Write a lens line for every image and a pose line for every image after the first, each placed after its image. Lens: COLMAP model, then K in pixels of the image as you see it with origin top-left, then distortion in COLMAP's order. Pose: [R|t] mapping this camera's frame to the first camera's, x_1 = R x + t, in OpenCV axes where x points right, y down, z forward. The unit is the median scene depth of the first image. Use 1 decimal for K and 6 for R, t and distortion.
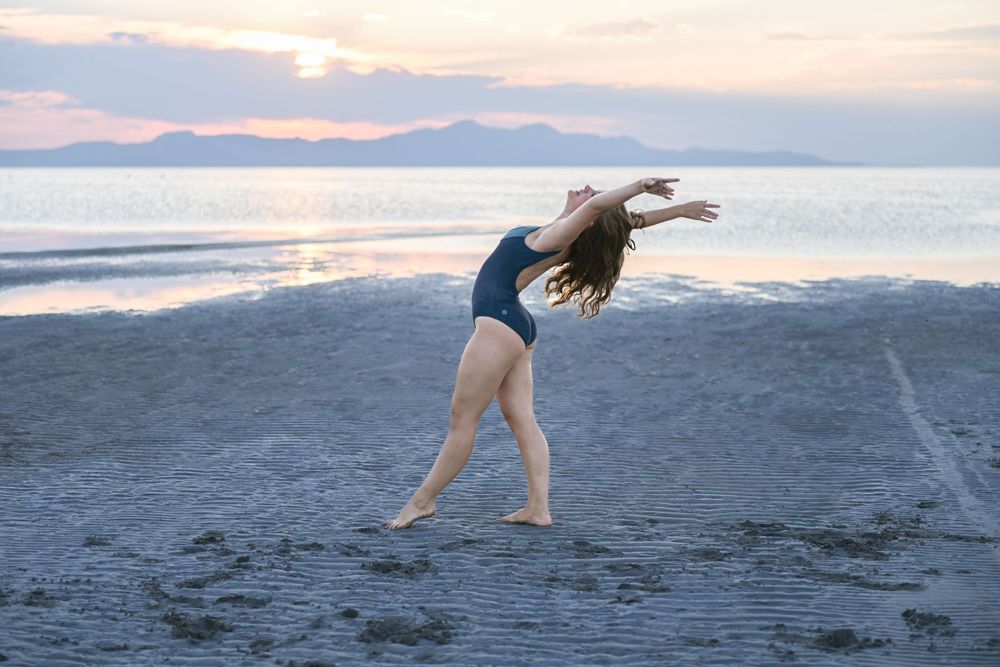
lens RADIAL K [[1957.2, 0, 498.8], [0, 1957.2, 331.5], [0, 0, 1]] dist [0.008239, 0.000000]
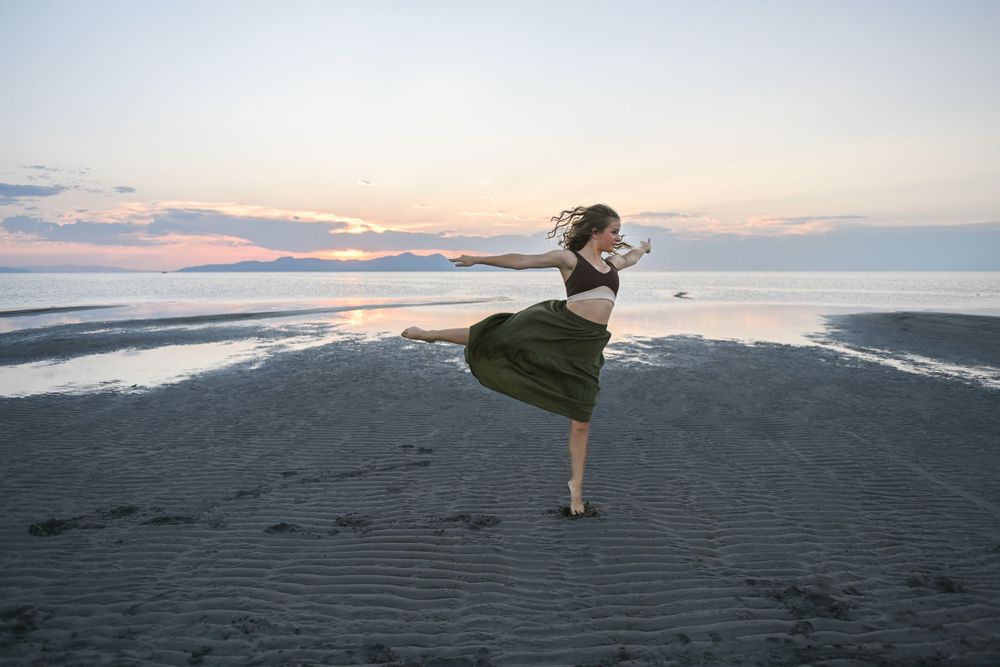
lens RADIAL K [[763.6, 0, 497.9], [0, 763.6, 332.6], [0, 0, 1]] dist [0.006547, 0.000702]
pose [[0.994885, -0.009535, 0.100558, -0.020705], [0.009931, 0.999945, -0.003431, -0.050572], [-0.100520, 0.004412, 0.994925, 0.666630]]
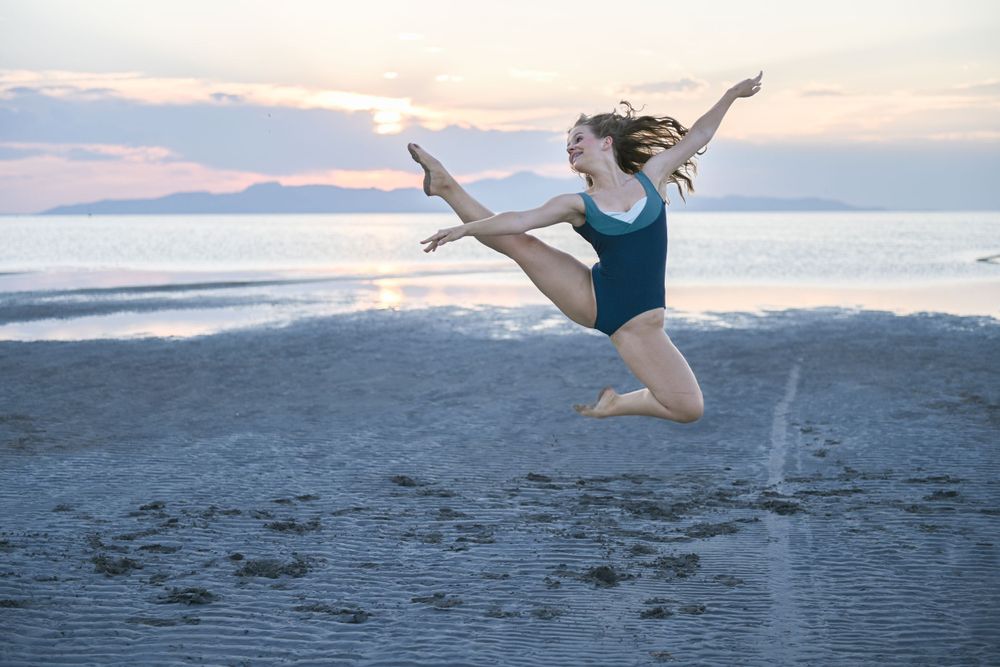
lens RADIAL K [[1780.6, 0, 501.9], [0, 1780.6, 335.7], [0, 0, 1]] dist [-0.000409, 0.000000]
pose [[0.999426, -0.001620, -0.033841, 0.058189], [0.001105, 0.999883, -0.015237, 0.006749], [0.033862, 0.015191, 0.999311, -0.071406]]
